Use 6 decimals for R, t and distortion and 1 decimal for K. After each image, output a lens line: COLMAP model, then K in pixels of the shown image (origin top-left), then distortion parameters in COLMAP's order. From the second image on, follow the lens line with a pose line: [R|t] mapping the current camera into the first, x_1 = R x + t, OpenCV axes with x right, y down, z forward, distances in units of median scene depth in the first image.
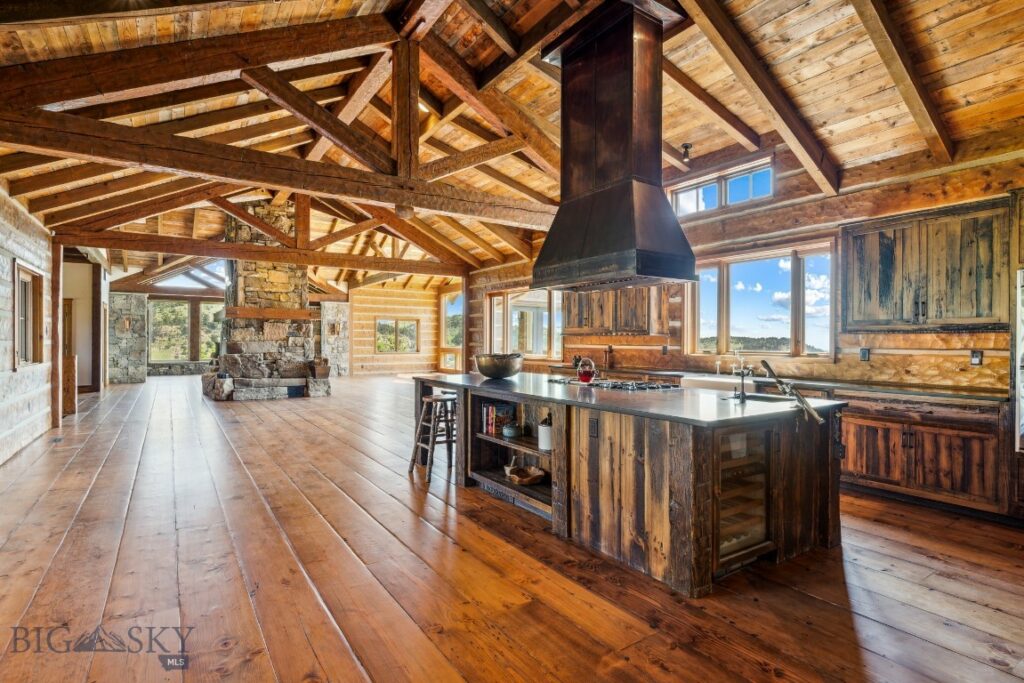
lens RADIAL K [[512.6, 0, 512.0], [0, 512.6, 341.5], [0, 0, 1]] dist [0.000986, 0.000008]
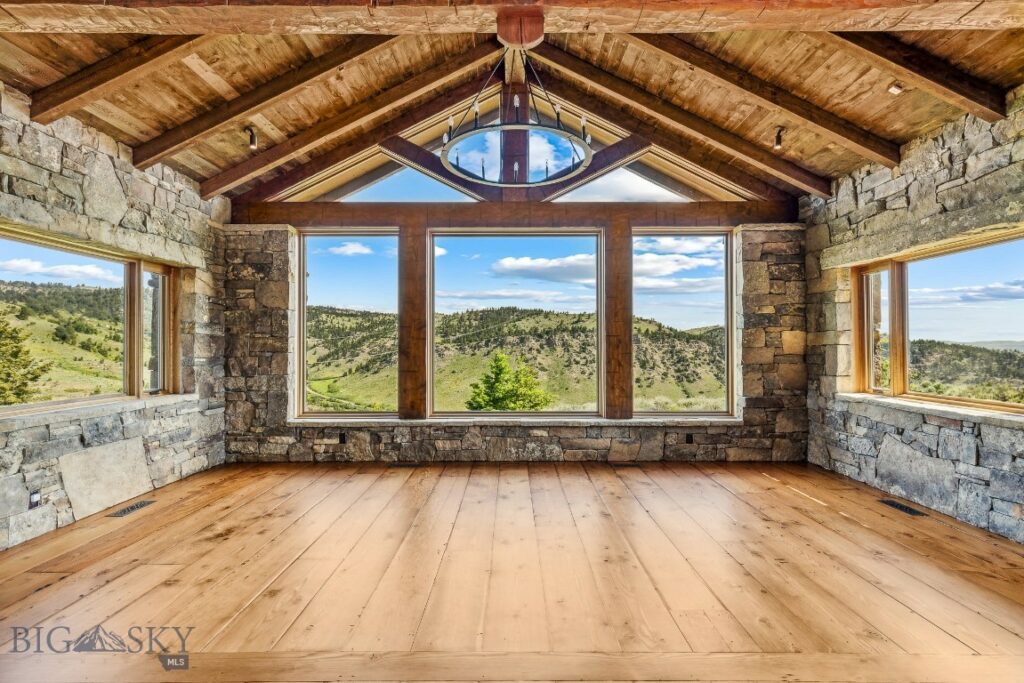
lens RADIAL K [[466.8, 0, 512.0], [0, 466.8, 341.5], [0, 0, 1]] dist [0.006617, -0.000085]
pose [[0.830213, -0.012503, -0.557306, -0.427660], [0.004769, 0.999871, -0.015329, -0.003817], [0.557426, 0.010069, 0.830166, 0.832241]]
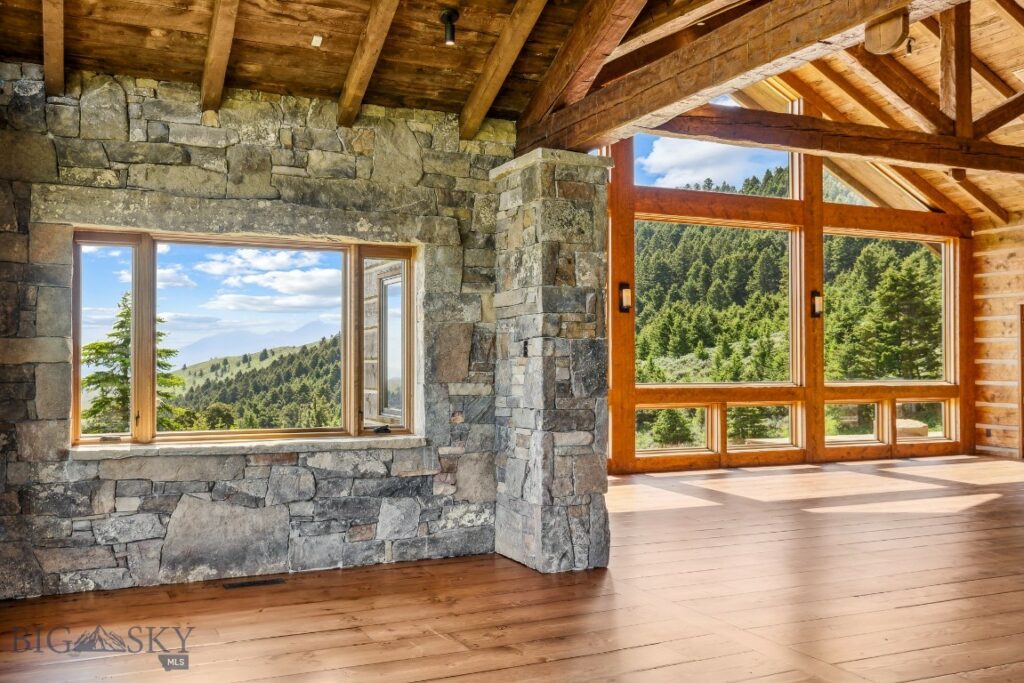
lens RADIAL K [[971.1, 0, 512.0], [0, 971.1, 341.5], [0, 0, 1]] dist [0.008638, -0.001180]
pose [[0.145086, 0.017520, 0.989264, -0.708485], [0.002957, 0.999831, -0.018140, -0.005954], [-0.989415, 0.005557, 0.145009, 0.973434]]
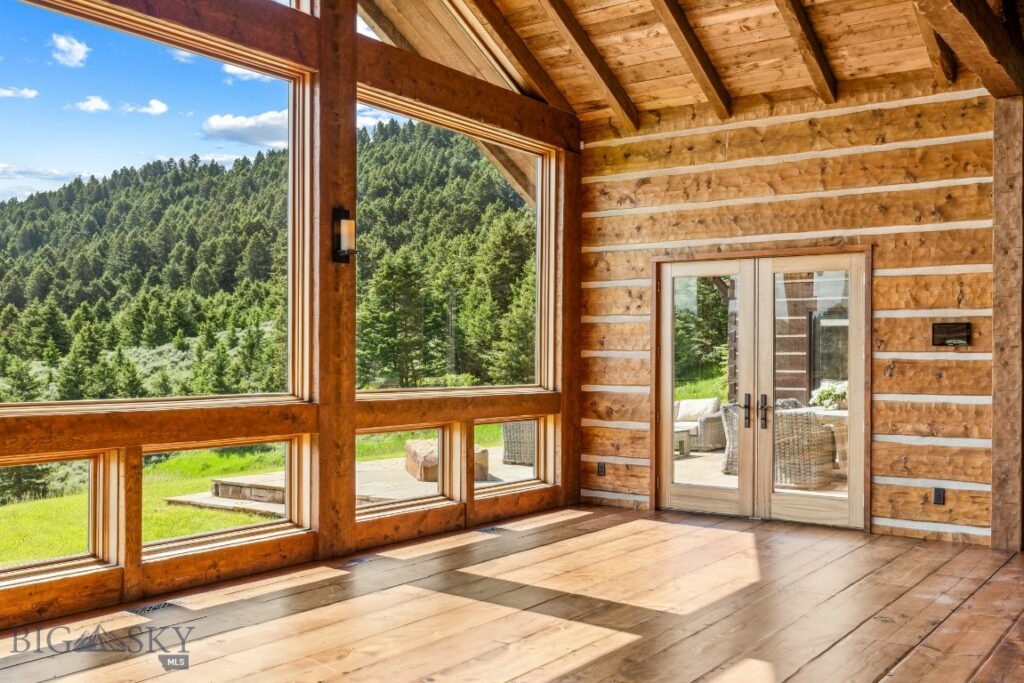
lens RADIAL K [[1000.3, 0, 517.1], [0, 1000.3, 356.5], [0, 0, 1]] dist [0.013015, -0.005774]
pose [[-0.357289, -0.006454, 0.933971, -0.338935], [-0.005702, 0.999973, 0.004729, -0.003898], [-0.933976, -0.003636, -0.357316, 0.926823]]
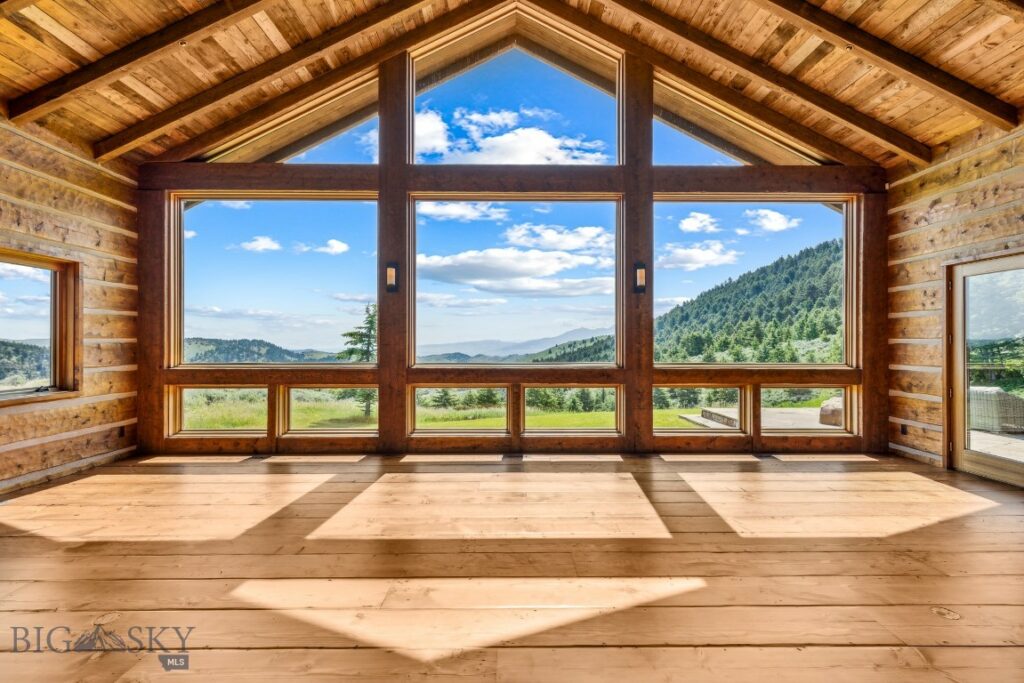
lens RADIAL K [[466.8, 0, 512.0], [0, 466.8, 341.5], [0, 0, 1]] dist [0.006617, -0.000085]
pose [[0.546391, -0.000100, 0.837530, -0.285918], [0.003268, 0.999993, -0.002013, -0.003112], [-0.837524, 0.003837, 0.546388, 0.761779]]
